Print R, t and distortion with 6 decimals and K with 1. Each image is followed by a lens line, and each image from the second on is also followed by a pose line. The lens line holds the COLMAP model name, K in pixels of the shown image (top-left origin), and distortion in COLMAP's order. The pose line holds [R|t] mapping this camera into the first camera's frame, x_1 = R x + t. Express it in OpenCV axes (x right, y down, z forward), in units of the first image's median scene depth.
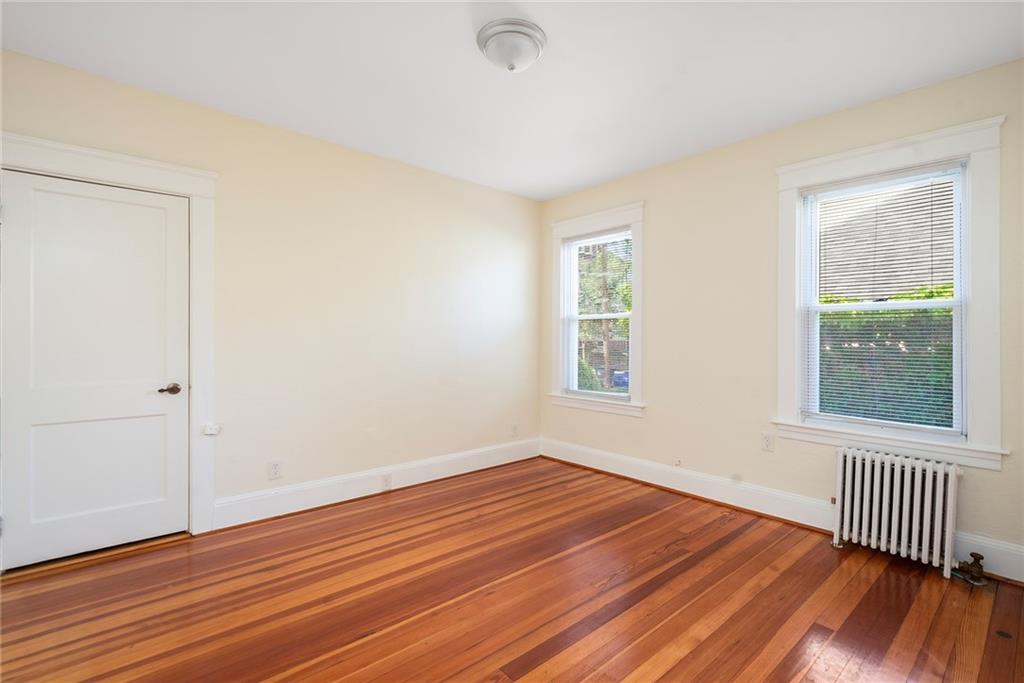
lens RADIAL K [[490.7, 0, 512.0], [0, 490.7, 340.8], [0, 0, 1]] dist [-0.004179, -0.000774]
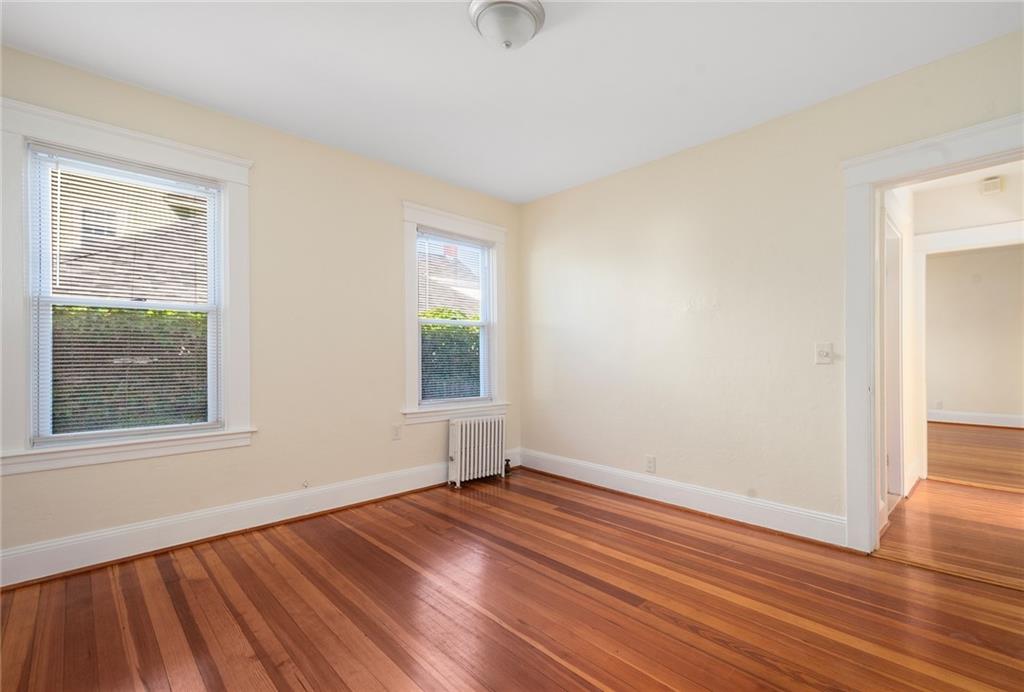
lens RADIAL K [[578.4, 0, 512.3], [0, 578.4, 346.0], [0, 0, 1]] dist [0.001975, -0.001350]
pose [[-0.154690, -0.002536, 0.987960, -0.776759], [-0.002154, 0.999995, 0.002230, -0.001006], [-0.987961, -0.001783, -0.154695, 0.832003]]
